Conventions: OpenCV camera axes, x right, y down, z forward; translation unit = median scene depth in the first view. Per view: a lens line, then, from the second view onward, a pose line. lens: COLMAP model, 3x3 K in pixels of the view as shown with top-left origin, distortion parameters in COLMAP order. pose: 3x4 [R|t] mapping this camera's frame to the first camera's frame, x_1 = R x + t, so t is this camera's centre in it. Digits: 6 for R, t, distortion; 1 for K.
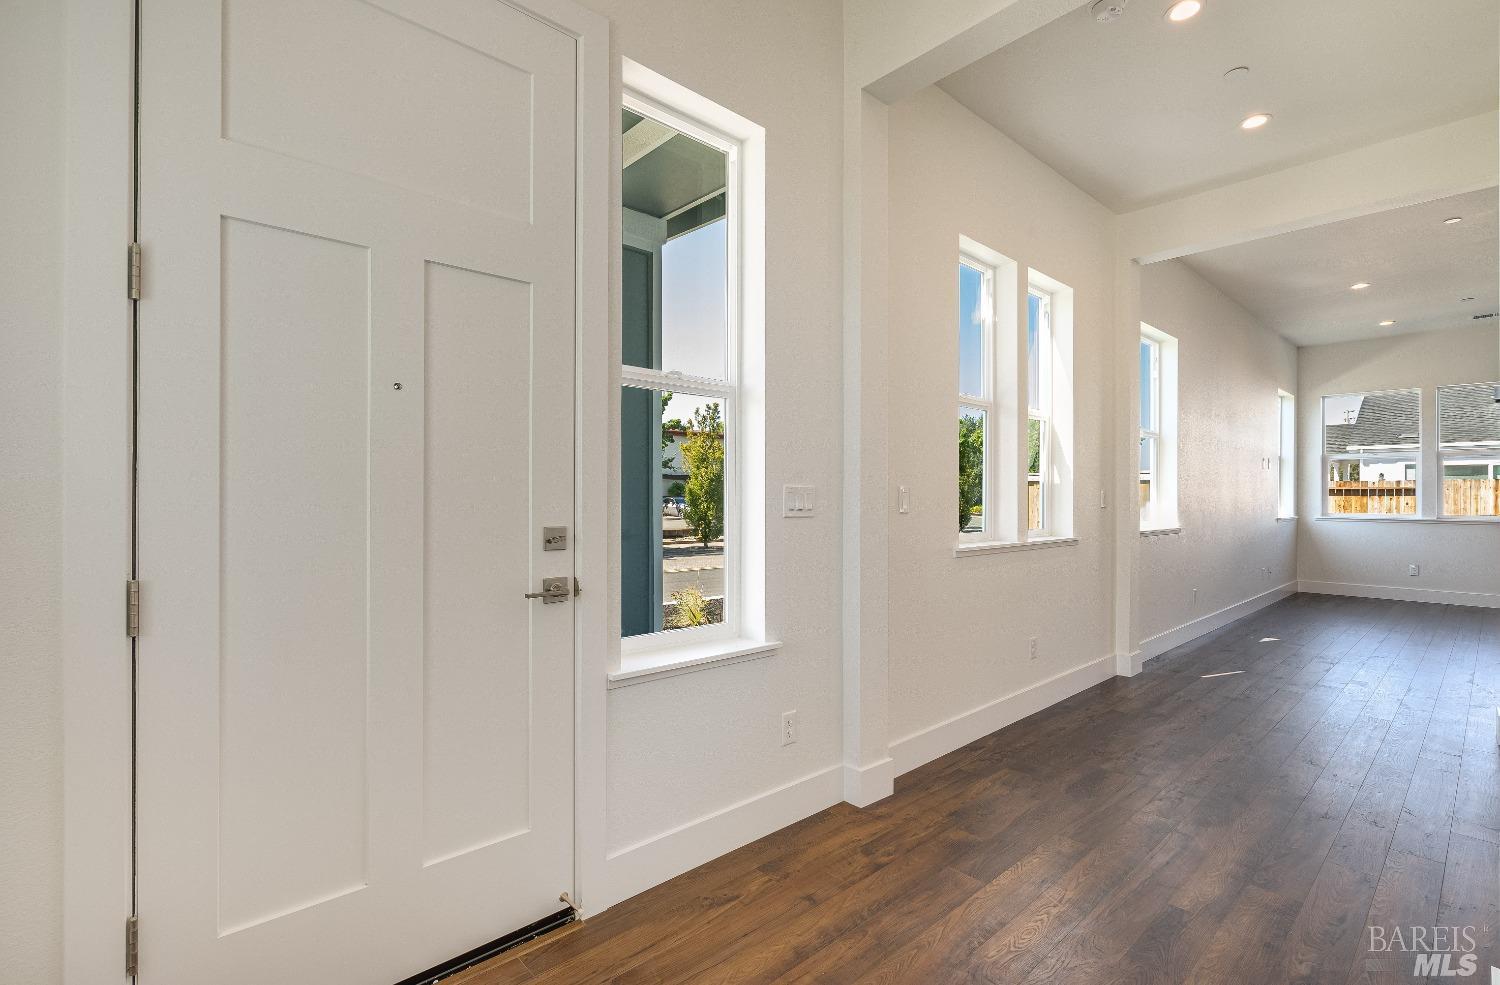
lens RADIAL K [[686.4, 0, 750.0], [0, 686.4, 492.5], [0, 0, 1]] dist [0.000063, 0.000008]
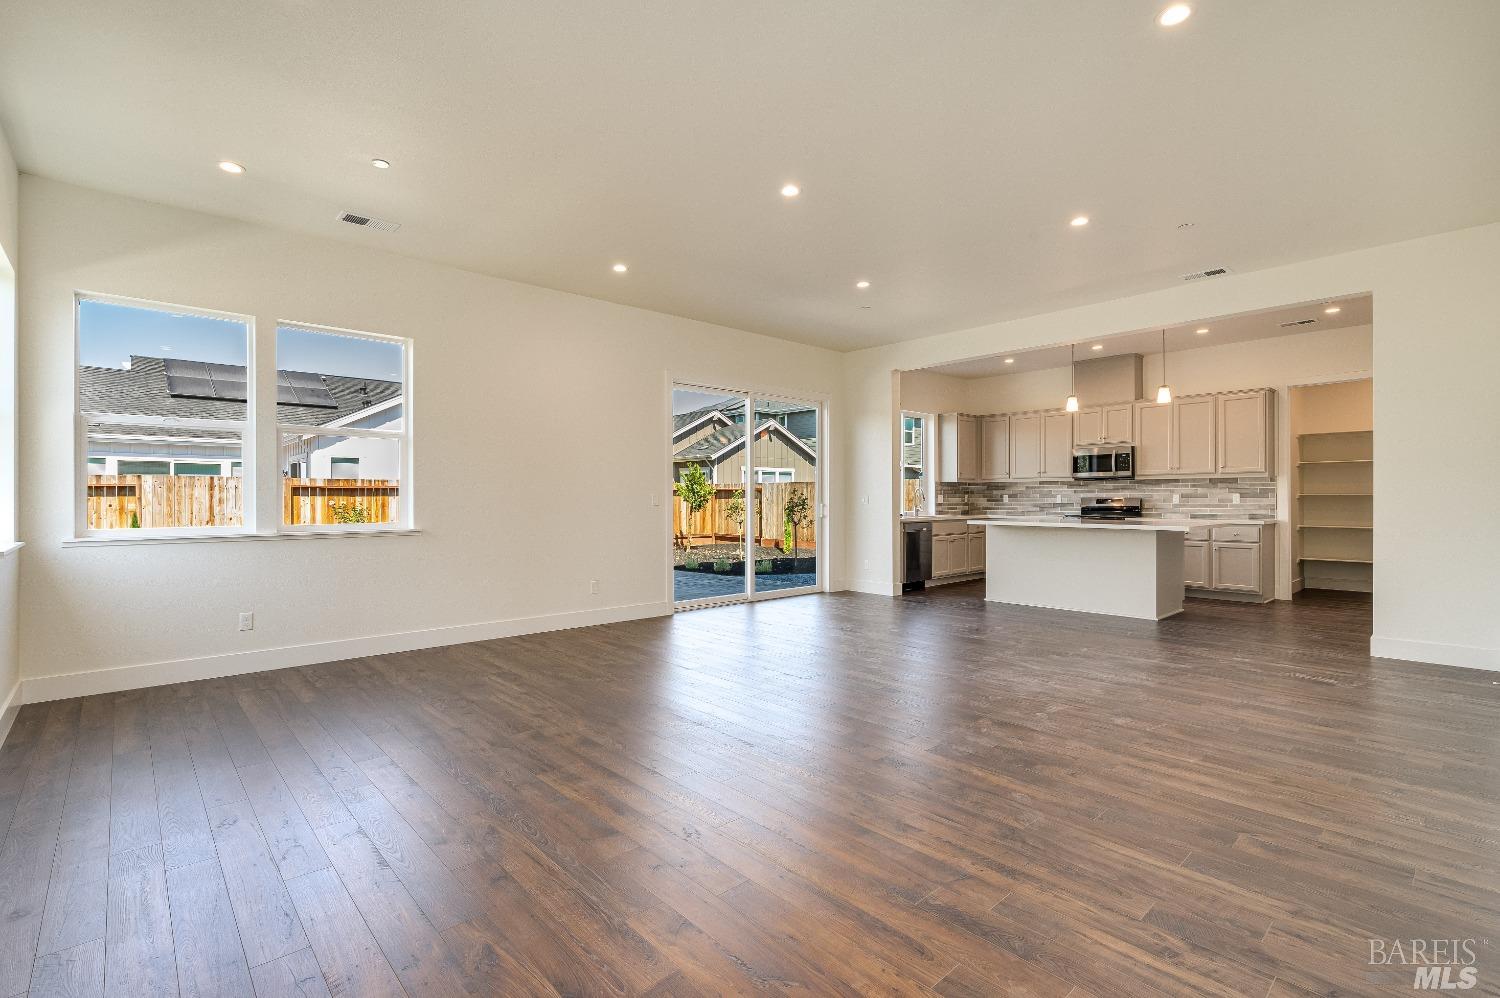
lens RADIAL K [[687.4, 0, 750.0], [0, 687.4, 499.0], [0, 0, 1]] dist [-0.002117, 0.000055]
pose [[-0.001948, -0.009746, 0.999951, 0.605106], [-0.000777, 0.999952, 0.009744, 0.000853], [-0.999998, -0.000758, -0.001956, 0.923197]]
